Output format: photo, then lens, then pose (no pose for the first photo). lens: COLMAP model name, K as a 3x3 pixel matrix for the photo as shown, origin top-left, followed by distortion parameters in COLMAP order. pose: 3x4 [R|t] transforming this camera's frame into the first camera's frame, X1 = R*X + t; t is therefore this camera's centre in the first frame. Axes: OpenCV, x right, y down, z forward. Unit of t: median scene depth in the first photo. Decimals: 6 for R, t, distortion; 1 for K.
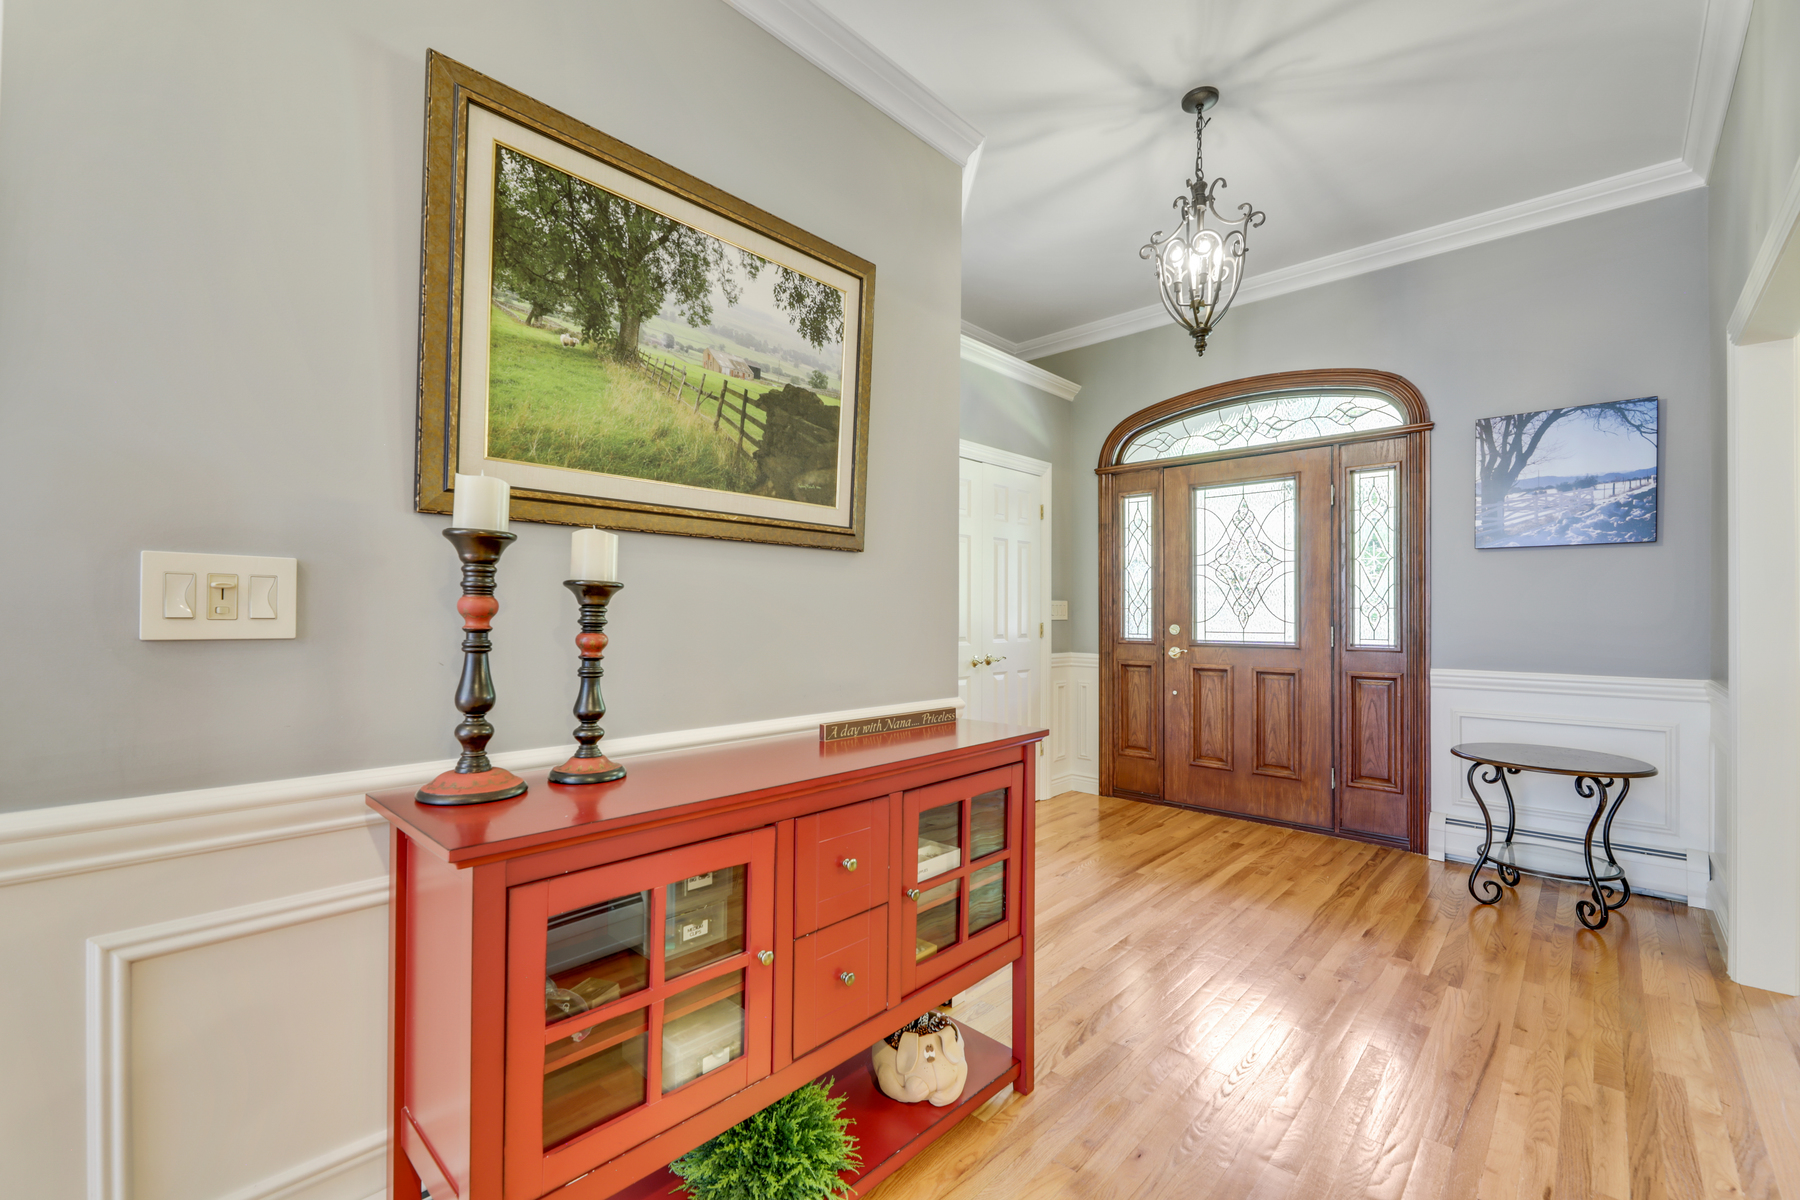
lens RADIAL K [[756.2, 0, 900.0], [0, 756.2, 600.0], [0, 0, 1]] dist [-0.000152, -0.000192]
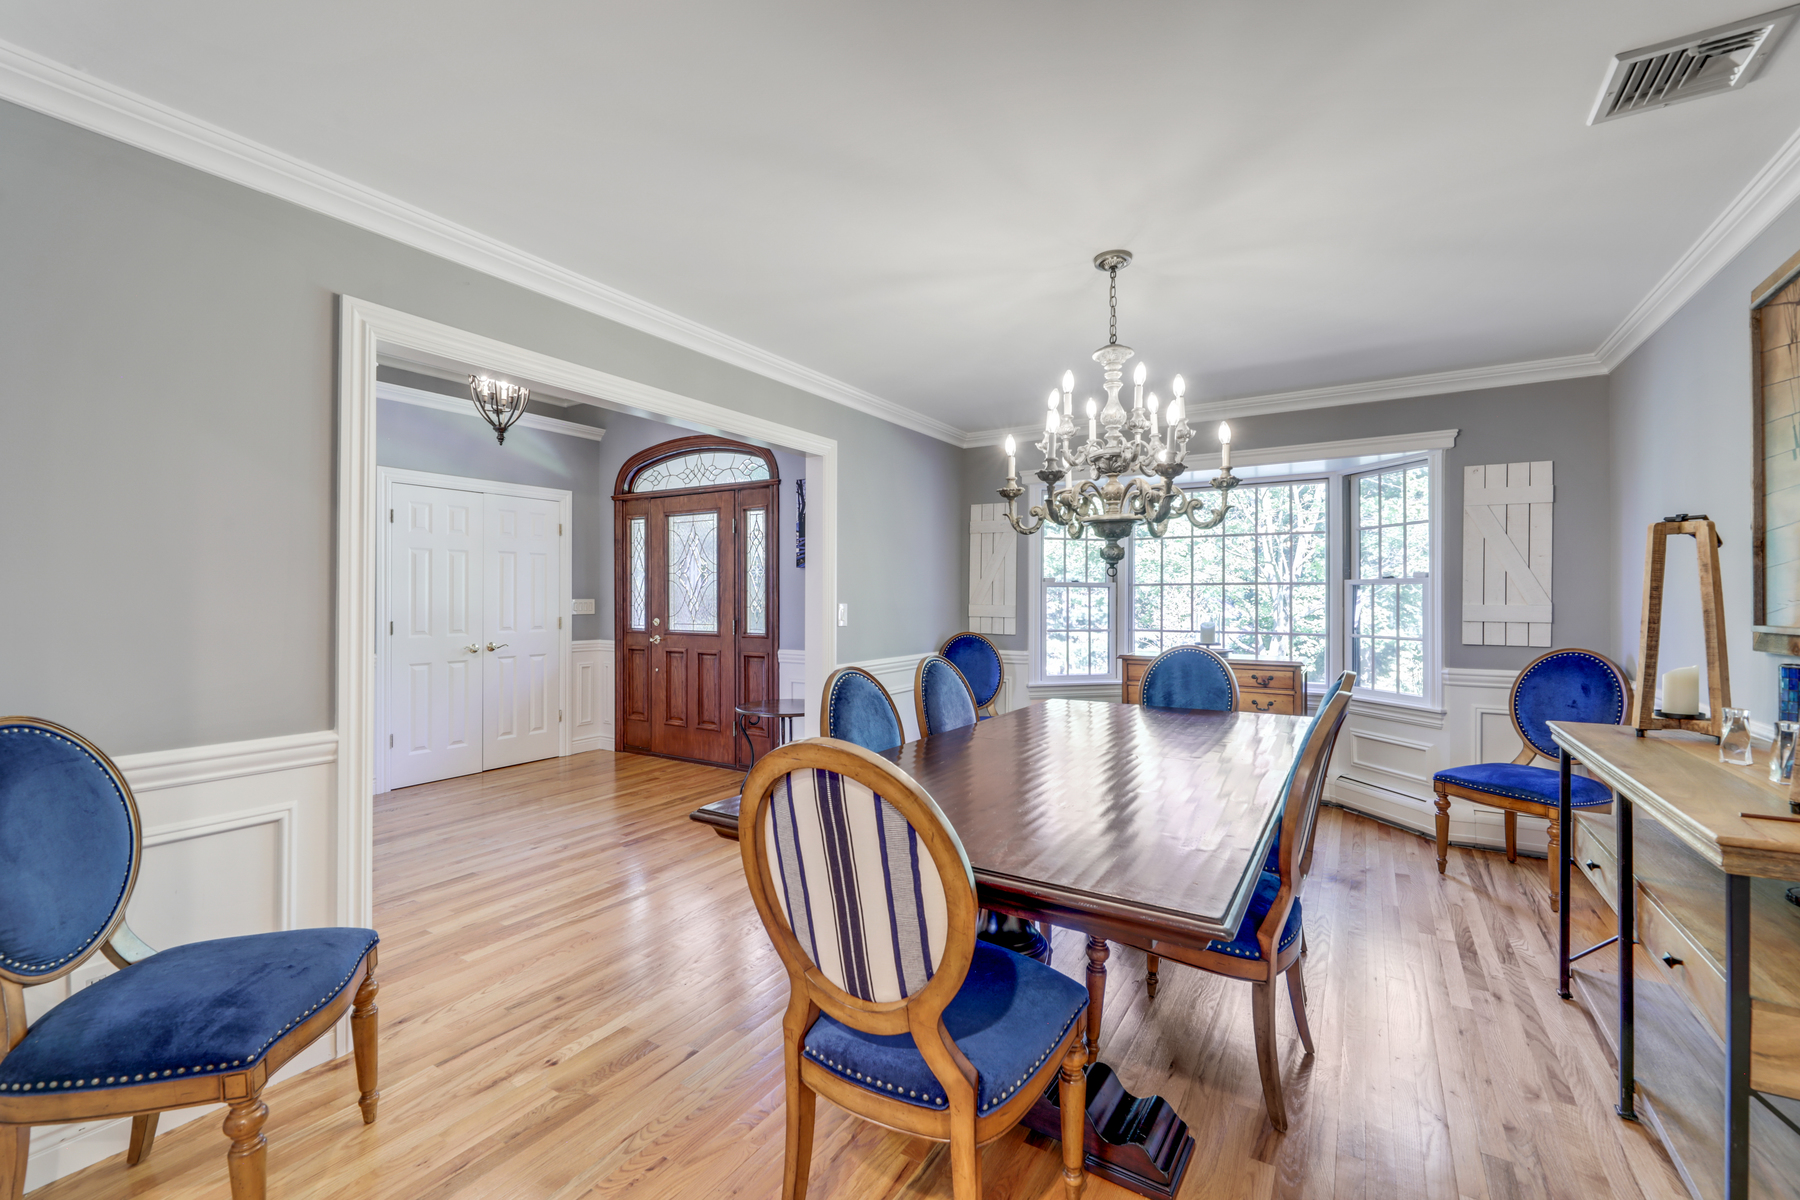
lens RADIAL K [[756.1, 0, 900.2], [0, 756.1, 586.4], [0, 0, 1]] dist [0.000248, -0.000022]
pose [[0.981353, 0.000419, 0.192215, 0.543177], [-0.001782, 0.999975, 0.006914, -0.033604], [-0.192207, -0.007128, 0.981329, -0.383963]]
